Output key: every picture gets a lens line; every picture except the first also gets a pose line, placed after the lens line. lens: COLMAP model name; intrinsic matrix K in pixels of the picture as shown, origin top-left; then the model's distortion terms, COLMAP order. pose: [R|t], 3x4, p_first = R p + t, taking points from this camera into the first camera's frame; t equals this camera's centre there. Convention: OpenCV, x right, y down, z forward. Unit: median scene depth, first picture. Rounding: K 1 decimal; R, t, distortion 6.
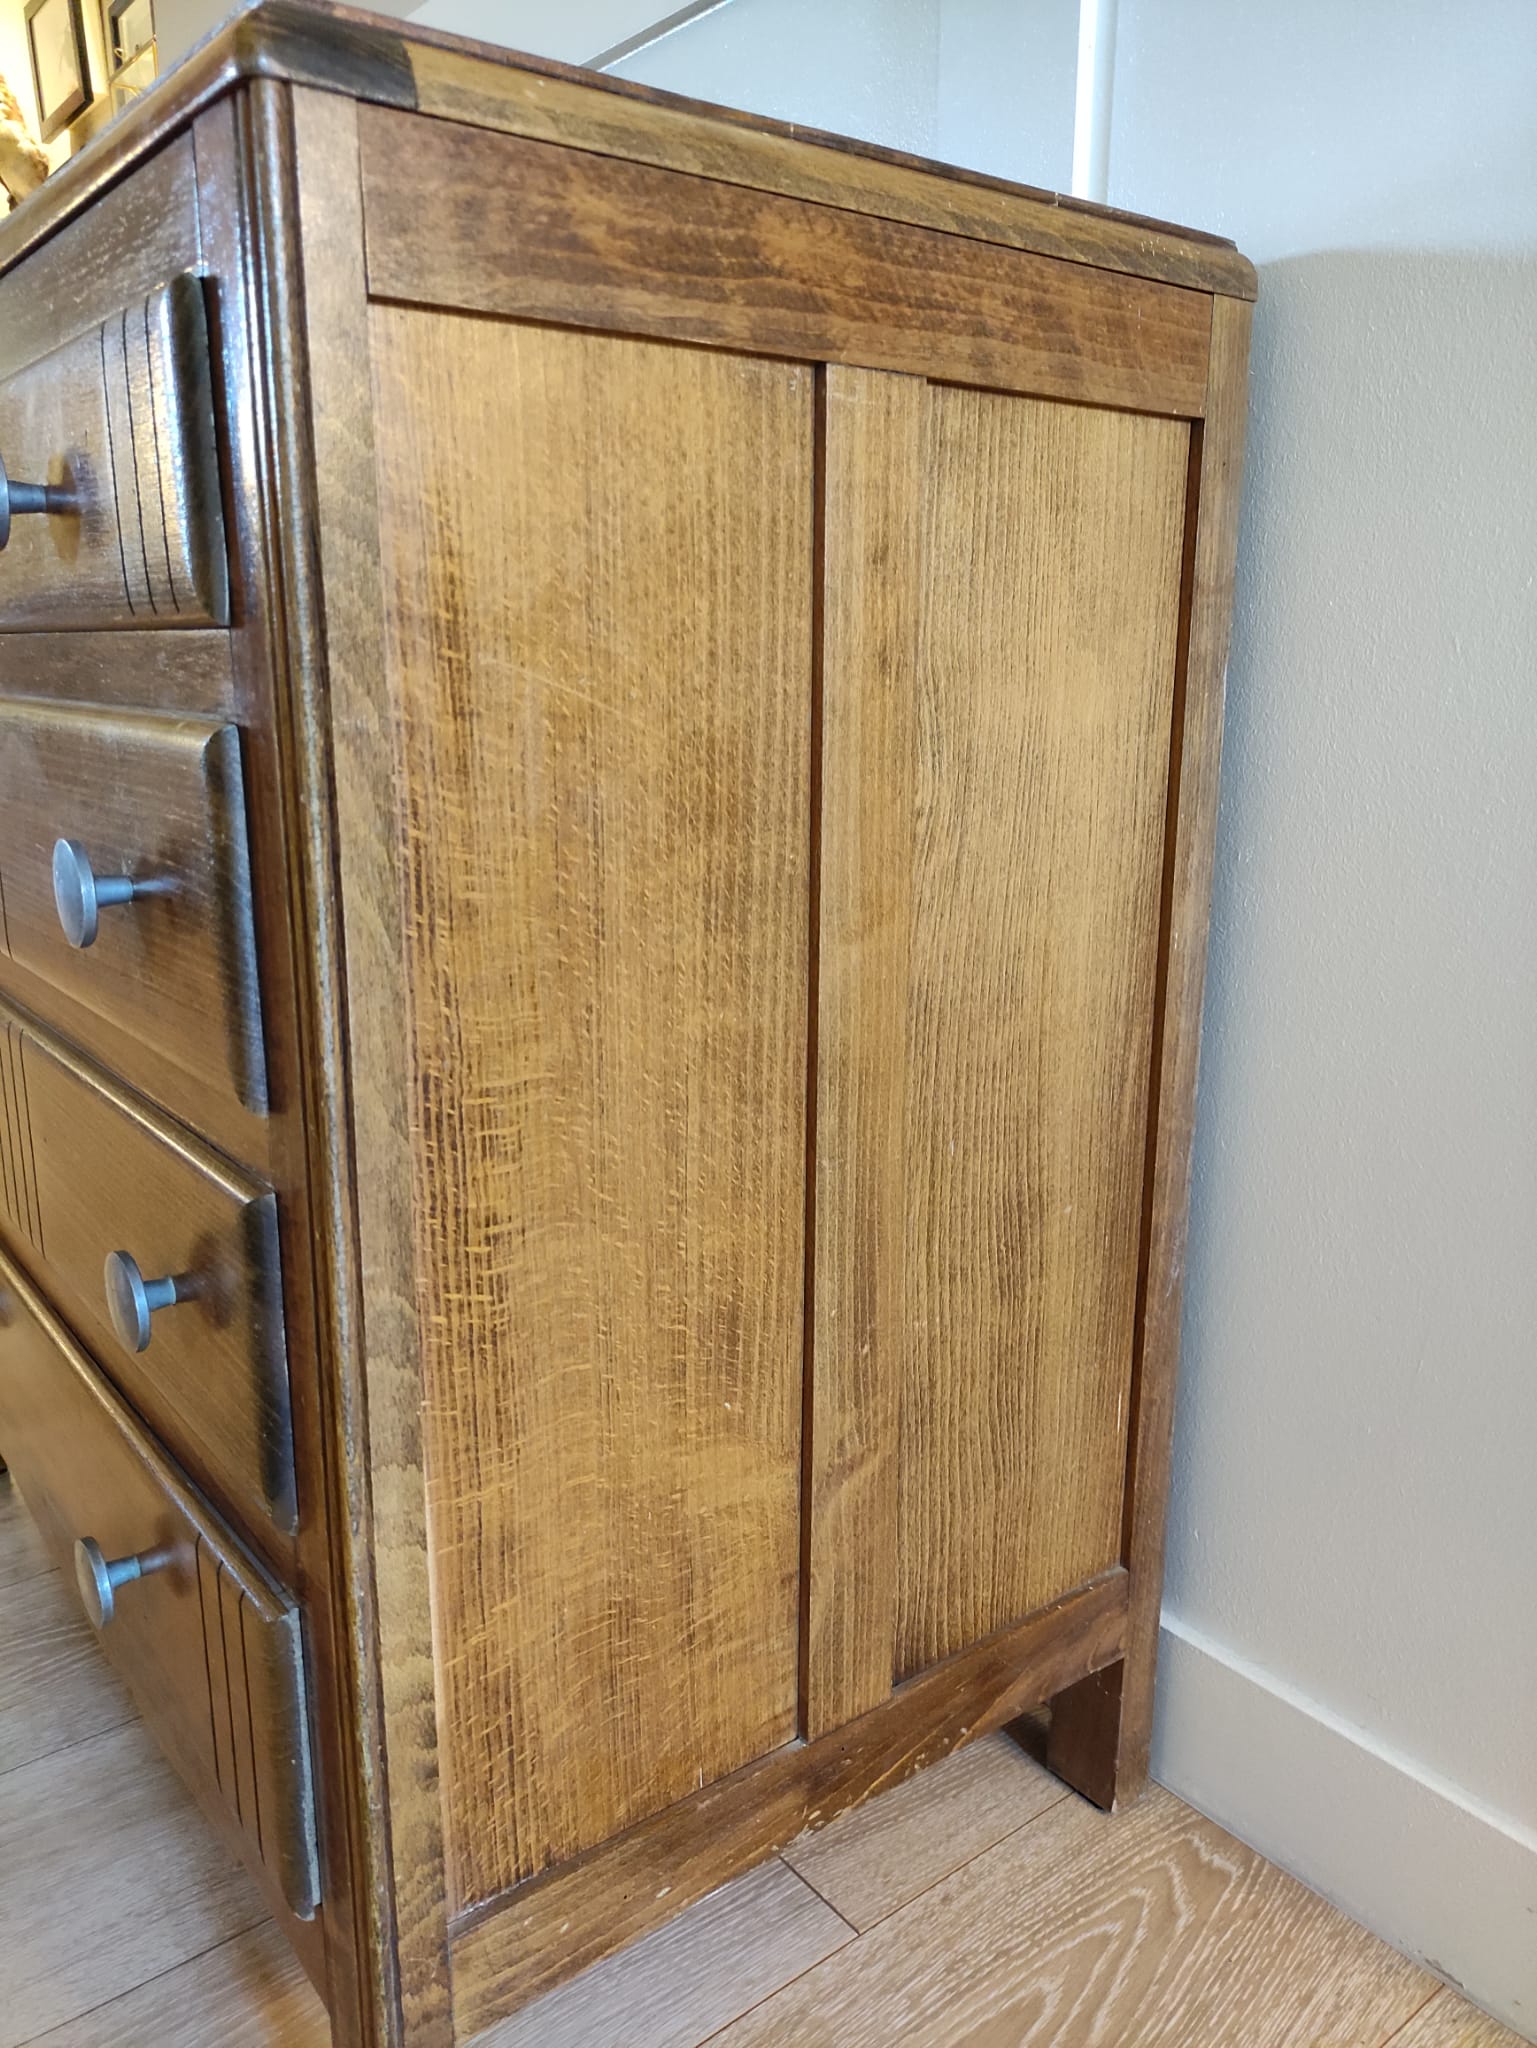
lens RADIAL K [[1514.0, 0, 772.8], [0, 1514.0, 1018.7], [0, 0, 1]] dist [0.045511, -0.047767]
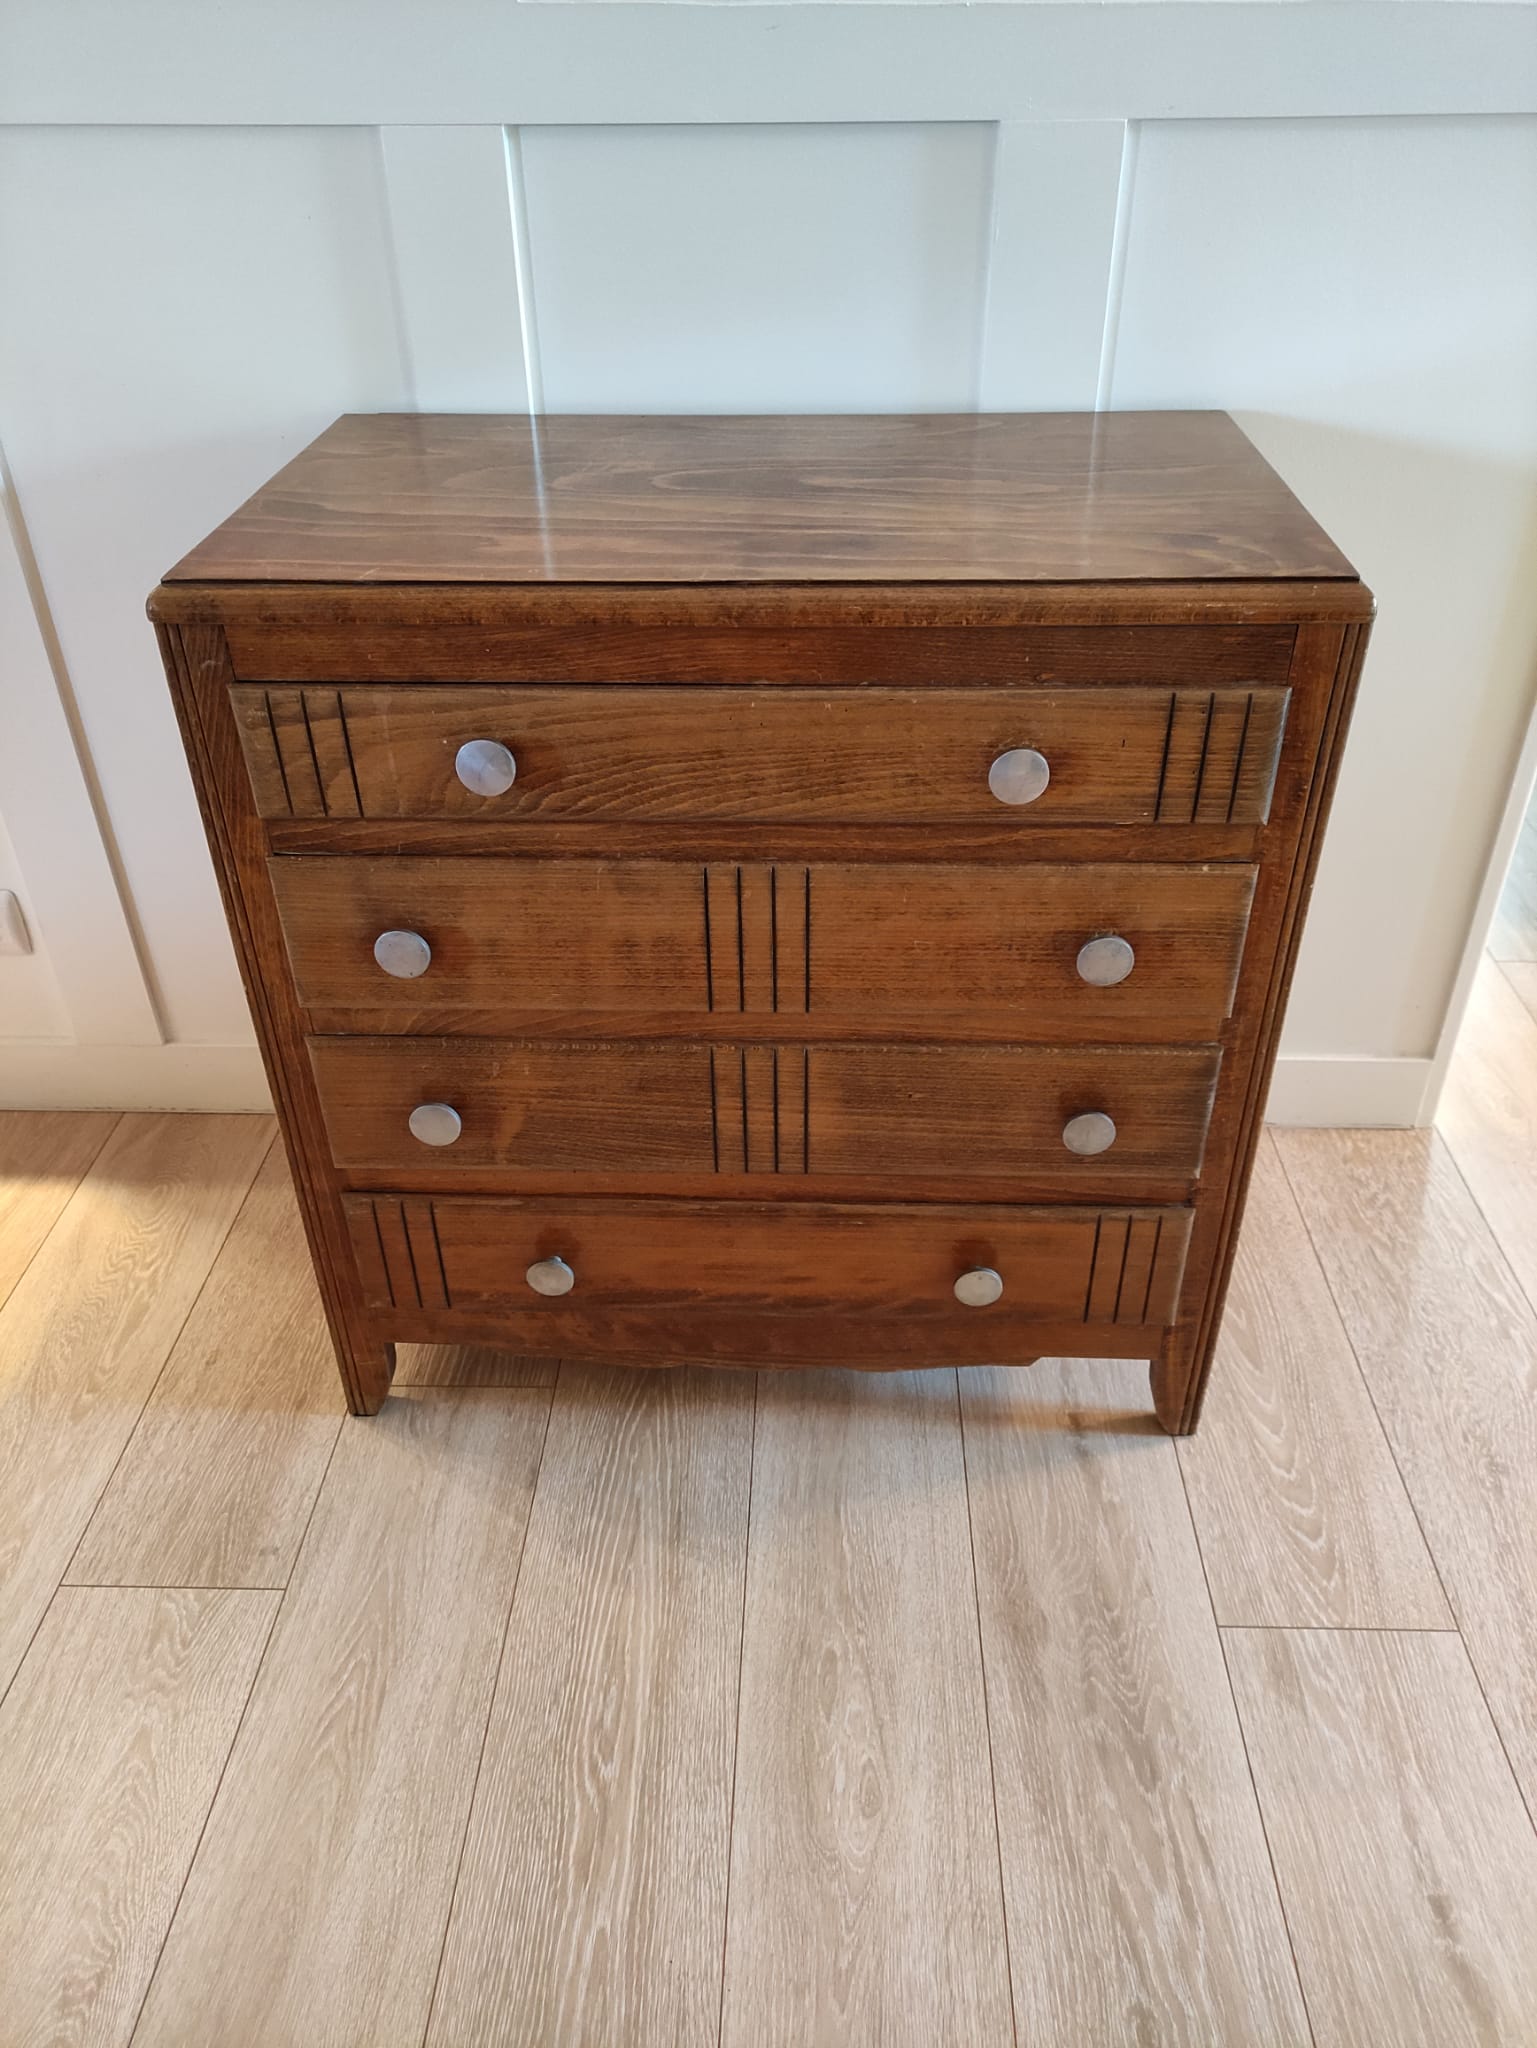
lens RADIAL K [[1513.3, 0, 772.4], [0, 1513.3, 1016.1], [0, 0, 1]] dist [0.061394, -0.082306]
pose [[0.647983, -0.436615, 0.624088, -1.867745], [0.190549, 0.886257, 0.422185, -0.866345], [-0.737434, -0.154650, 0.657476, 0.022404]]
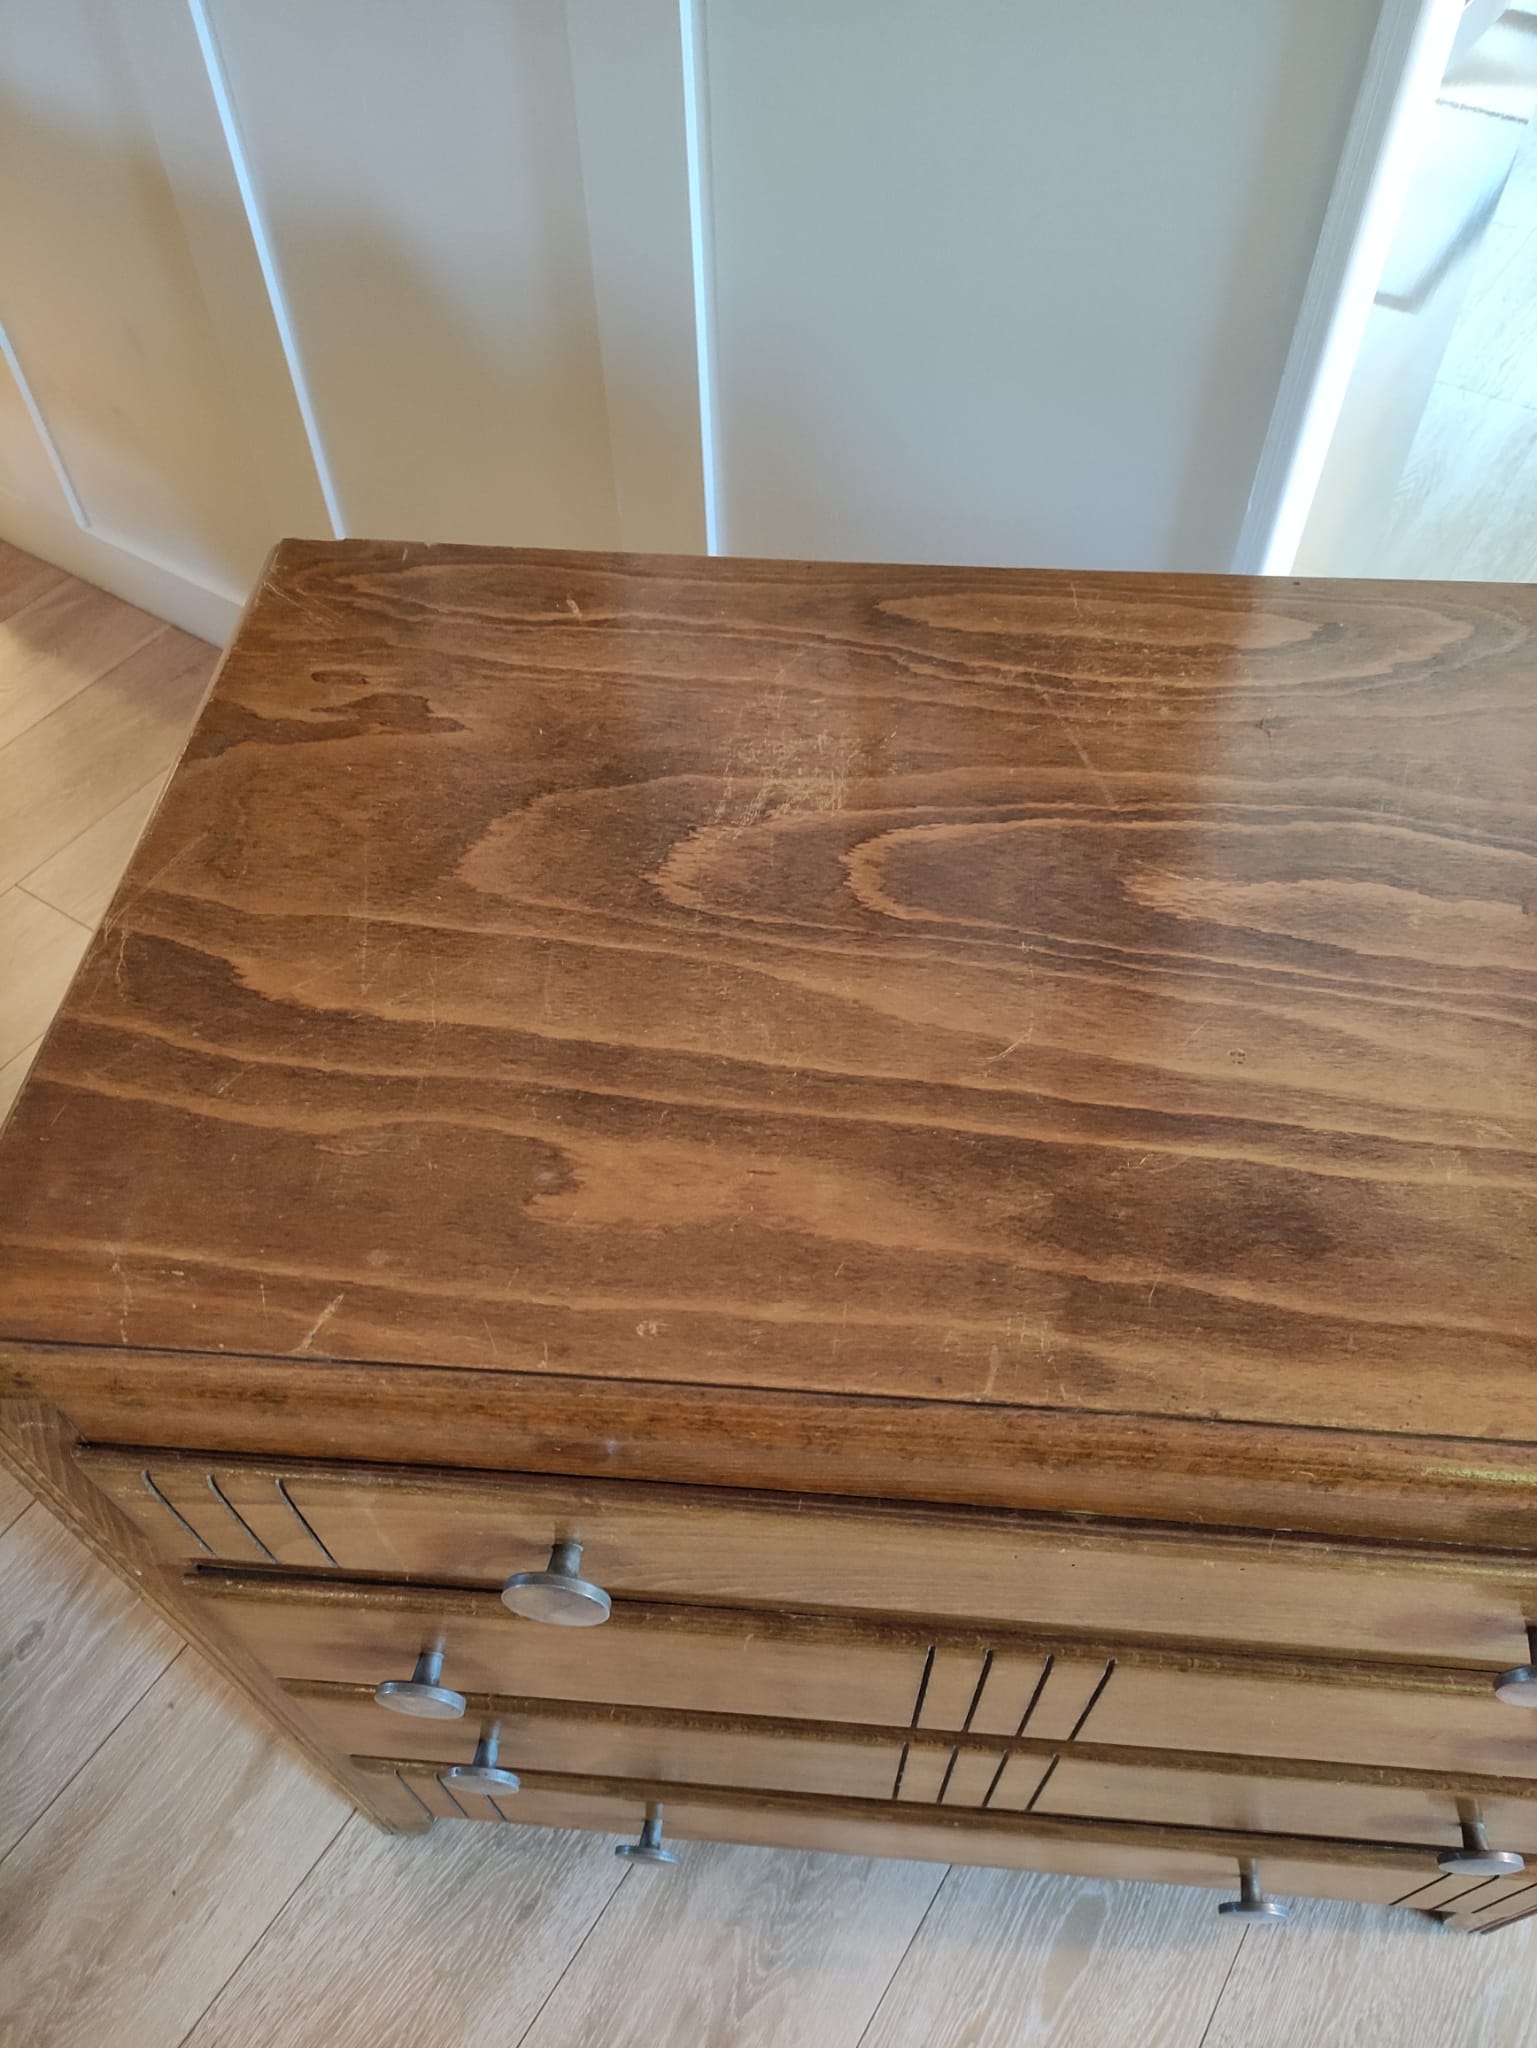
lens RADIAL K [[1518.7, 0, 774.8], [0, 1518.7, 1016.5], [0, 0, 1]] dist [0.050748, -0.056036]
pose [[0.677088, -0.583395, 0.448555, -0.999887], [0.182971, 0.723849, 0.665254, -1.316576], [-0.712792, -0.368363, 0.596855, 0.913764]]
